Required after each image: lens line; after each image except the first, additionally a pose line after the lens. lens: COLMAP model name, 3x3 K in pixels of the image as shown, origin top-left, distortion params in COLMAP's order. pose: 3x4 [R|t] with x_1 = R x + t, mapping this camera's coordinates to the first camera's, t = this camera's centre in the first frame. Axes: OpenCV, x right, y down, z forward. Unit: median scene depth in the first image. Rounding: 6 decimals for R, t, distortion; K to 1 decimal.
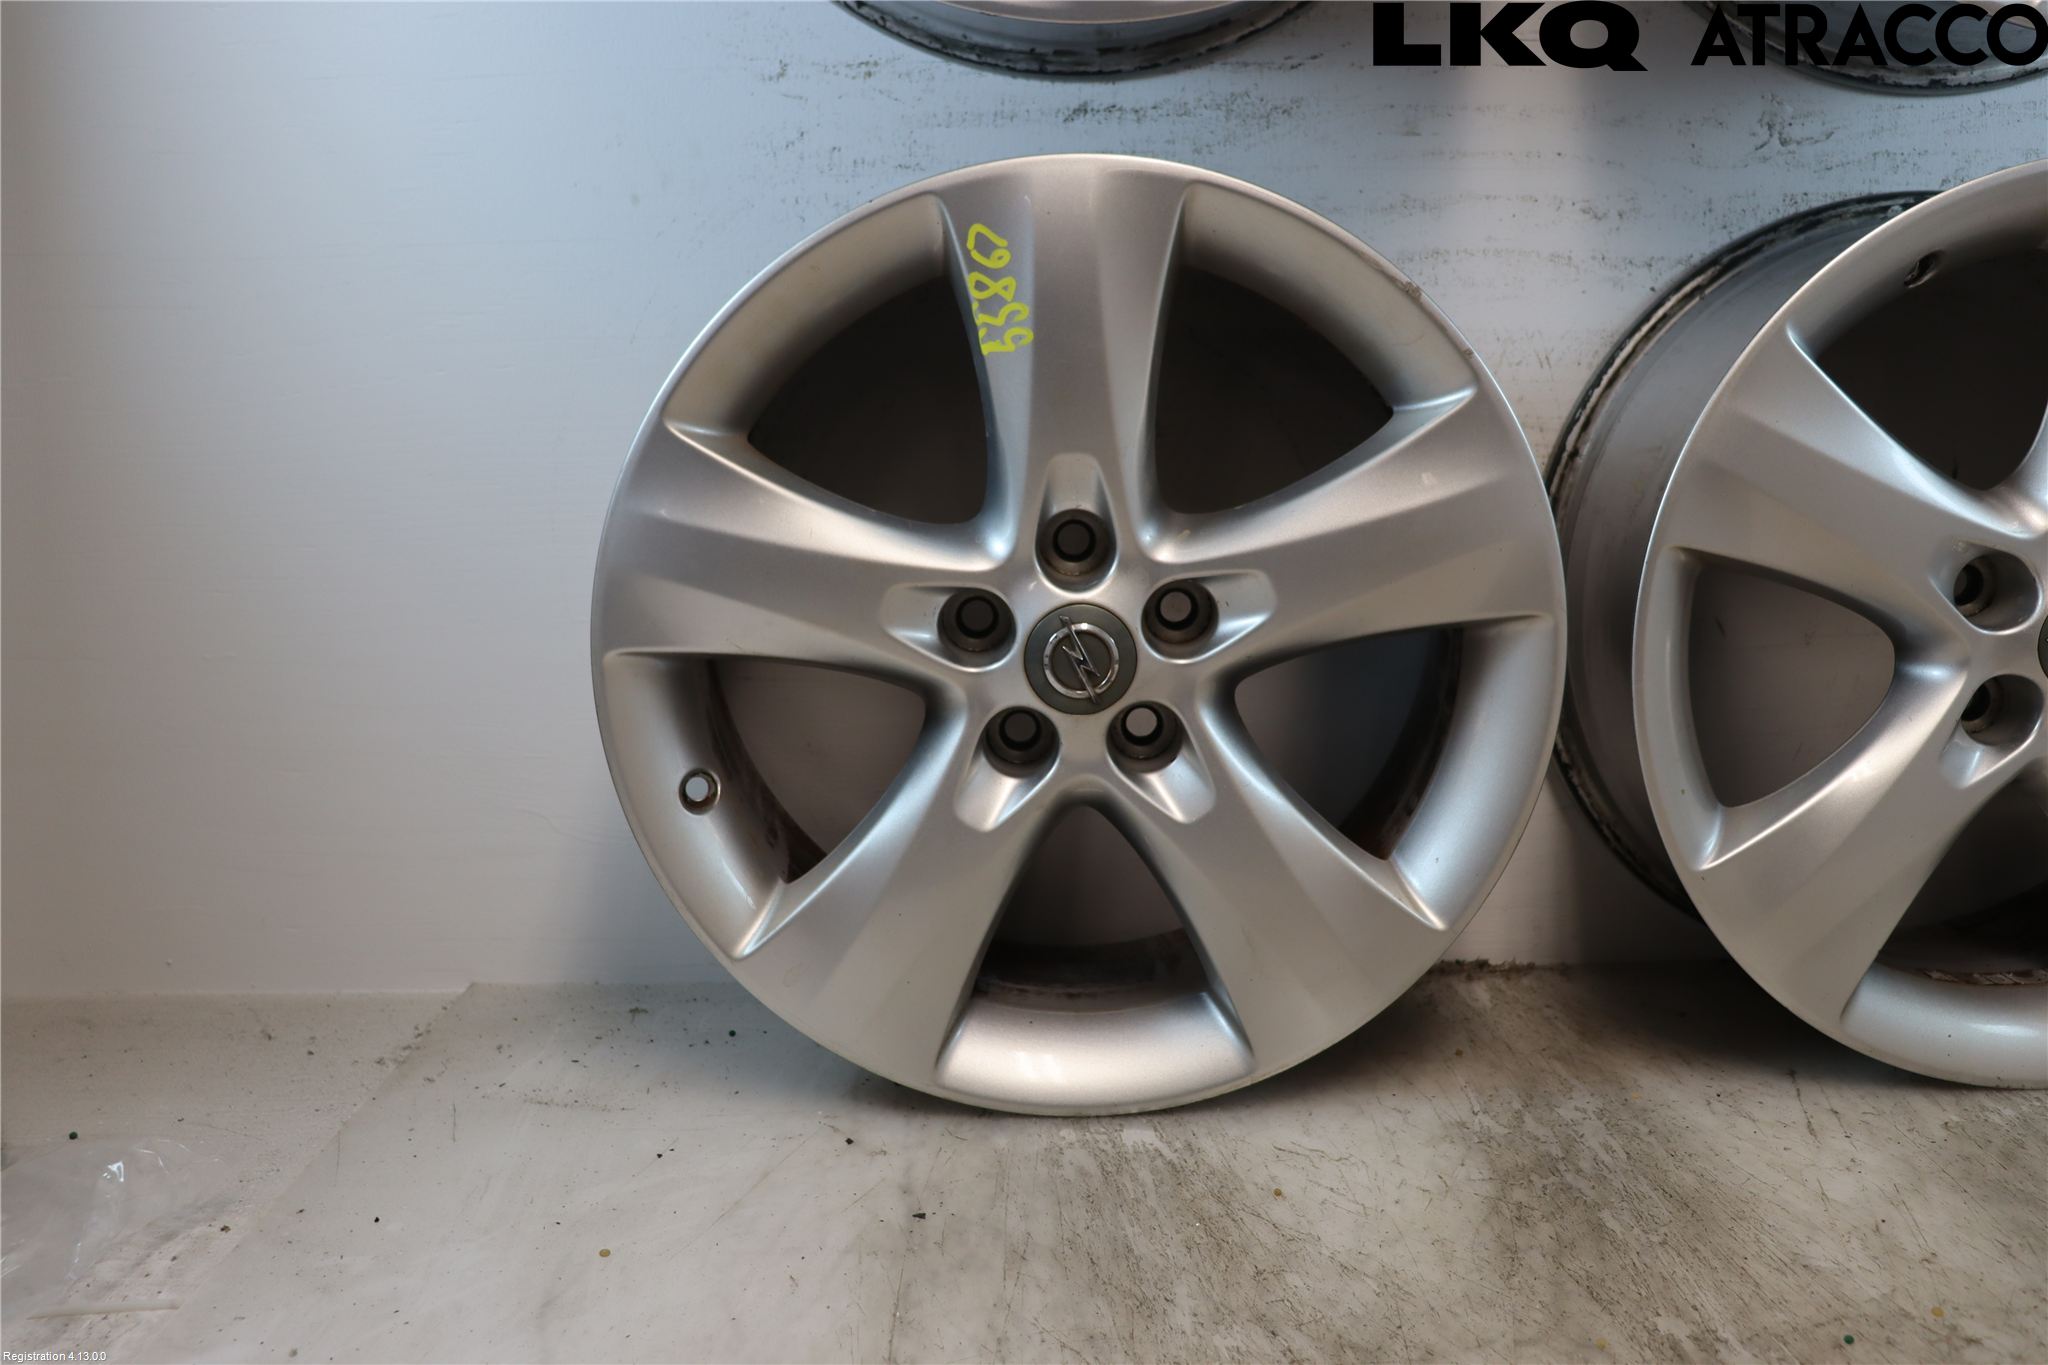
lens RADIAL K [[1806.3, 0, 1024.0], [0, 1806.3, 682.5], [0, 0, 1]] dist [-0.137759, 0.229215]
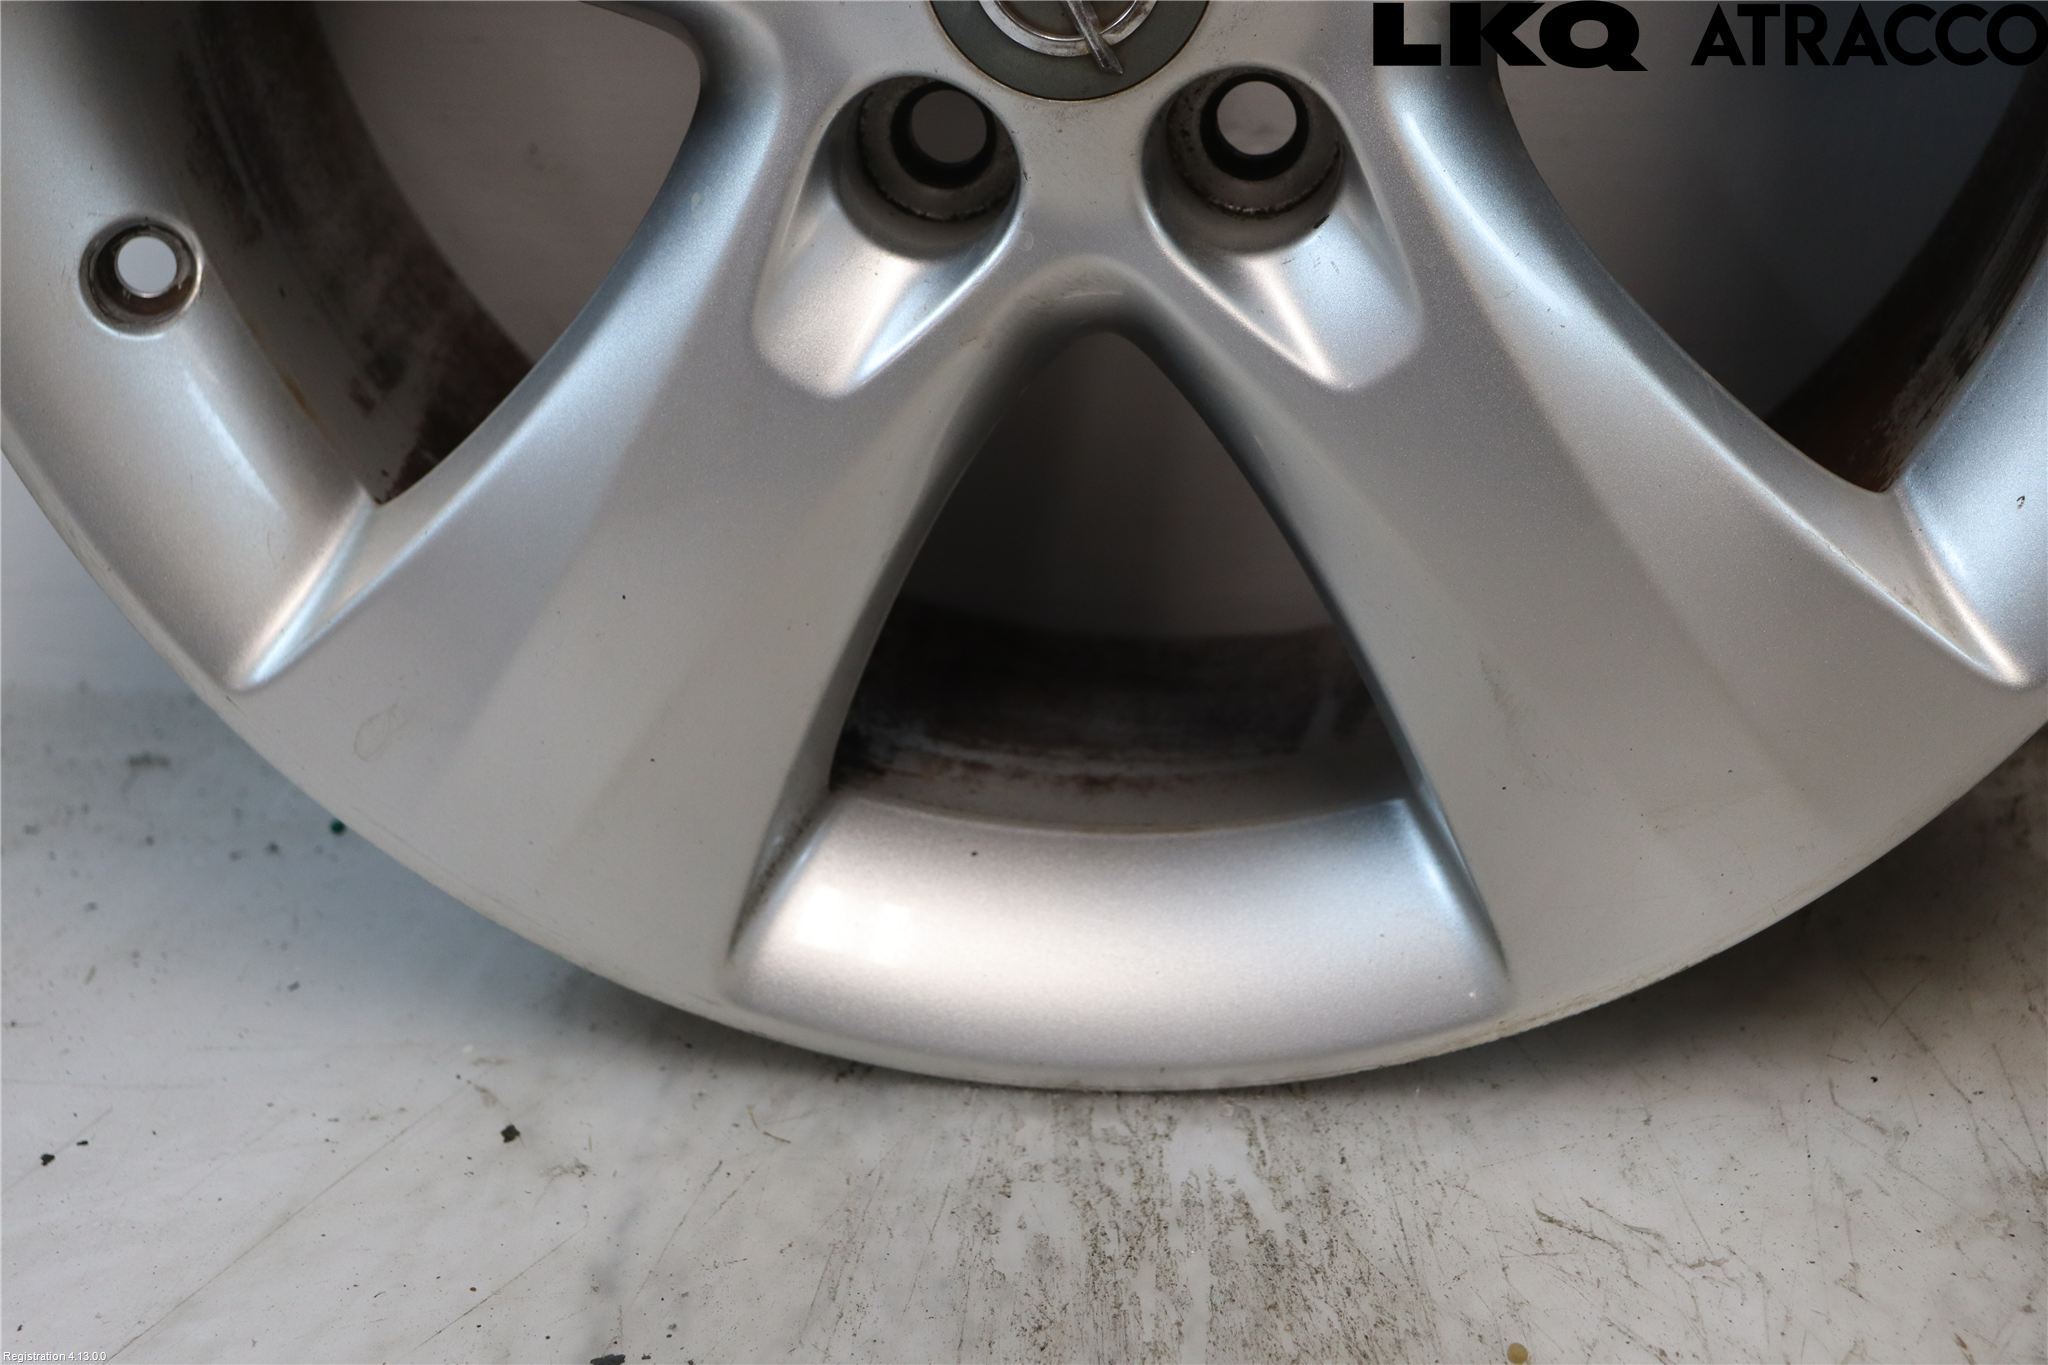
lens RADIAL K [[3222.7, 0, 1024.0], [0, 3222.7, 682.5], [0, 0, 1]] dist [0.133264, 0.013106]
pose [[0.992643, 0.034312, -0.116114, 0.105537], [-0.009015, 0.977288, 0.211726, -0.006620], [0.120742, -0.209121, 0.970407, 0.308157]]
